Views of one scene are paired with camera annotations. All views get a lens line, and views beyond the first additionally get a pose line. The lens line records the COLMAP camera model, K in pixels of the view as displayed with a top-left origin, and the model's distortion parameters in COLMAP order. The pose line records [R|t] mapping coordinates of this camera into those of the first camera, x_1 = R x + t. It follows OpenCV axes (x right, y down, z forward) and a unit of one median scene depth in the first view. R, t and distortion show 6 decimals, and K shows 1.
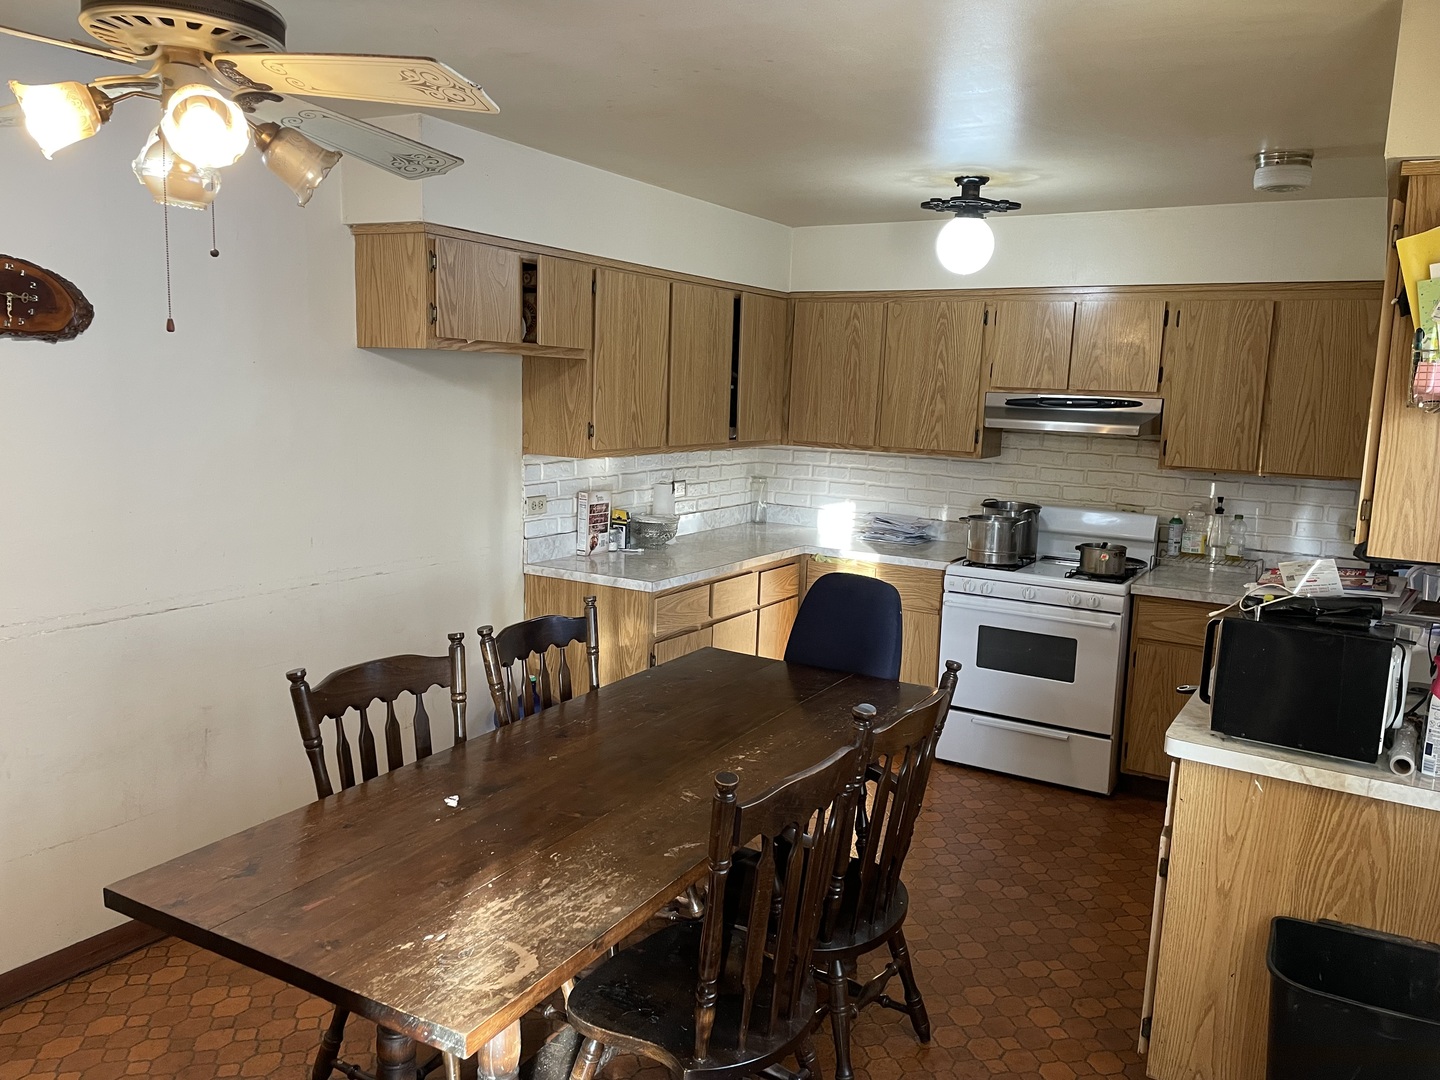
lens RADIAL K [[1082.9, 0, 718.2], [0, 1082.9, 555.5], [0, 0, 1]] dist [0.088762, -0.130722]
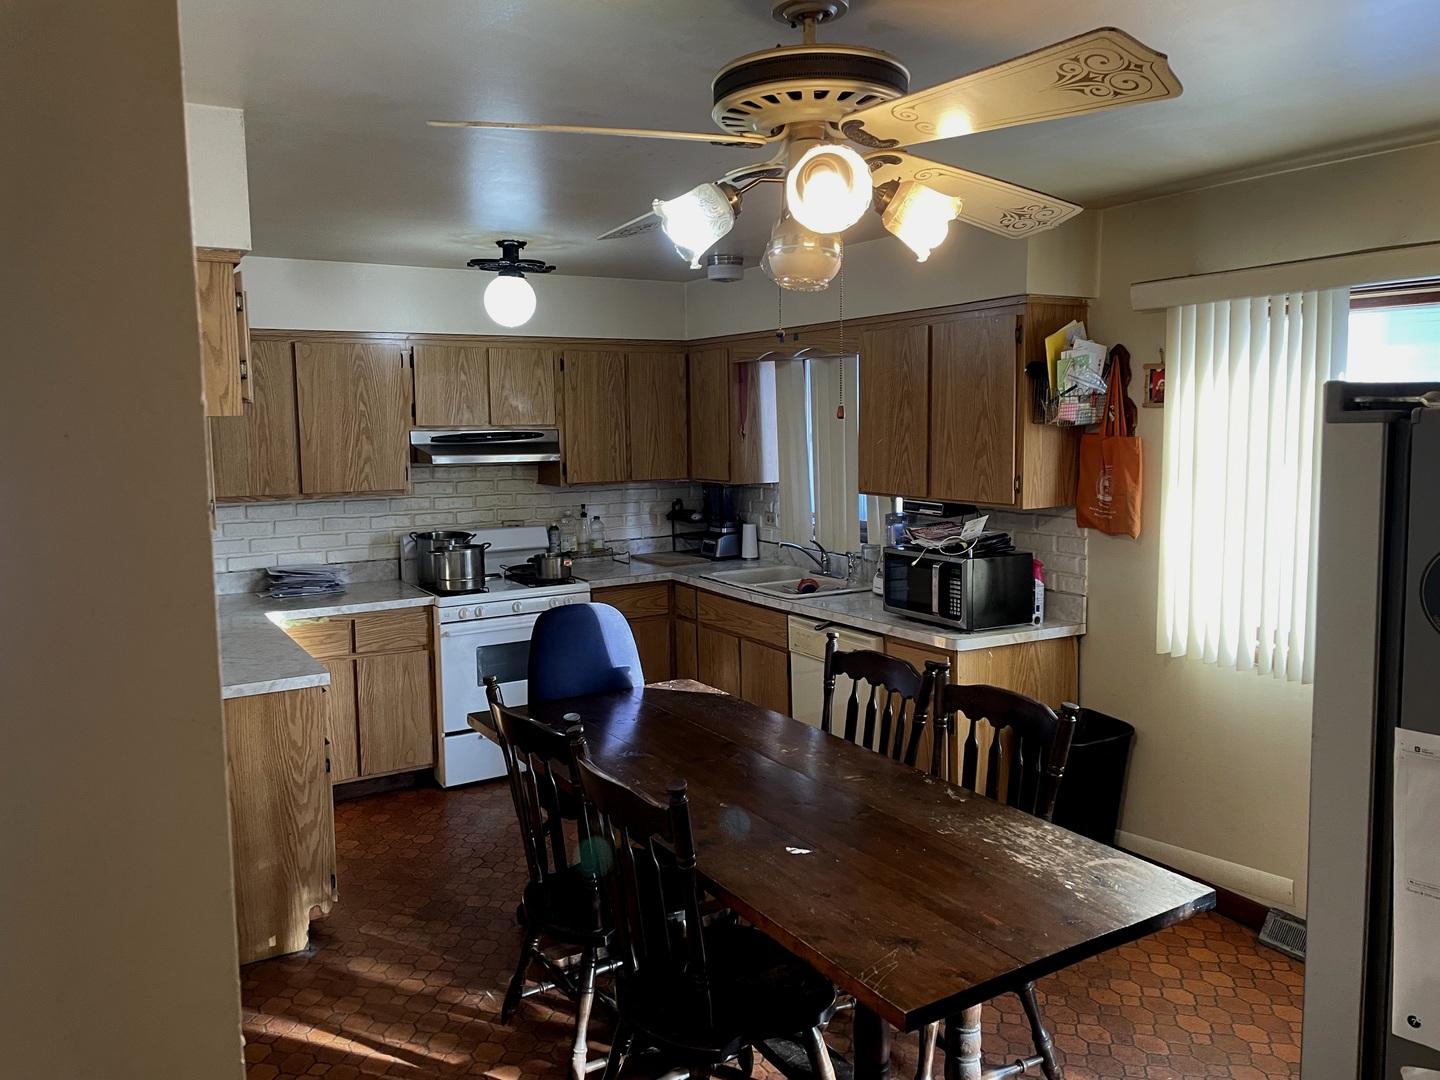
lens RADIAL K [[1073.9, 0, 723.1], [0, 1073.9, 540.8], [0, 0, 1]] dist [0.084381, -0.129252]
pose [[0.467085, -0.142883, 0.872592, -0.581004], [0.168082, 0.983211, 0.071025, -0.076365], [-0.868090, 0.113492, 0.483259, 0.276715]]
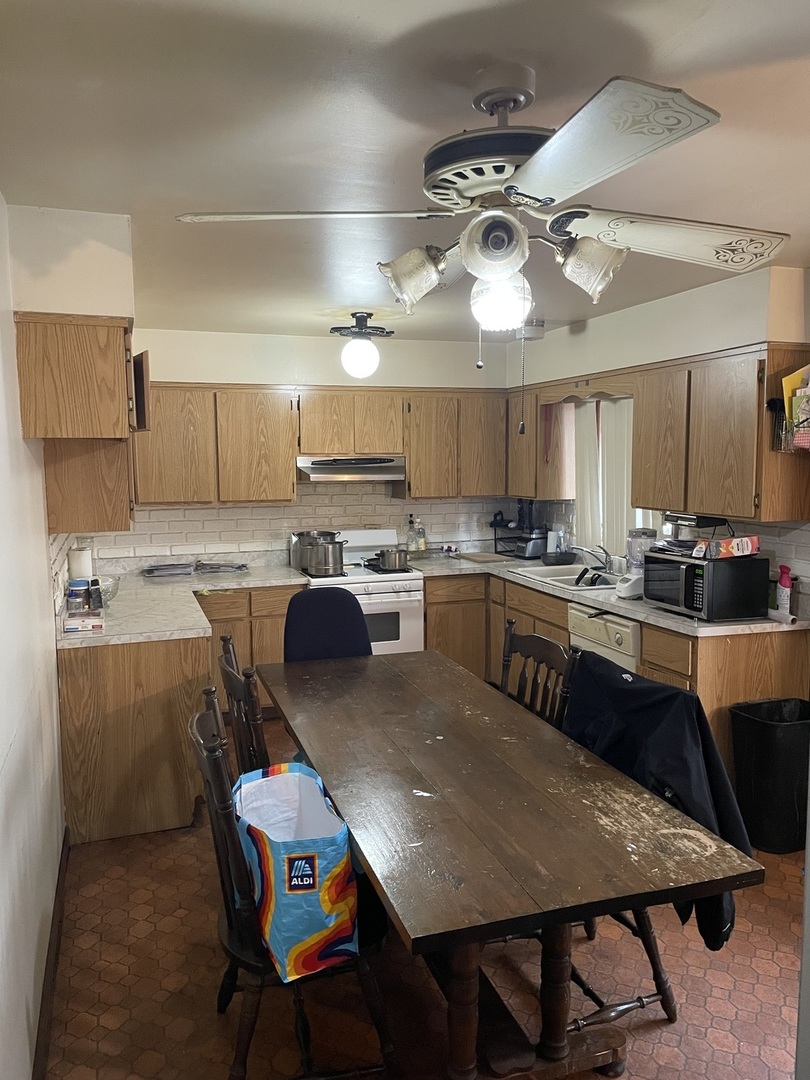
lens RADIAL K [[803.9, 0, 417.9], [0, 803.9, 550.3], [0, 0, 1]] dist [0.110810, -0.134706]
pose [[0.626896, -0.136704, 0.767016, -0.522995], [0.154604, 0.986736, 0.049504, -0.062773], [-0.763609, 0.087549, 0.639716, 0.237039]]
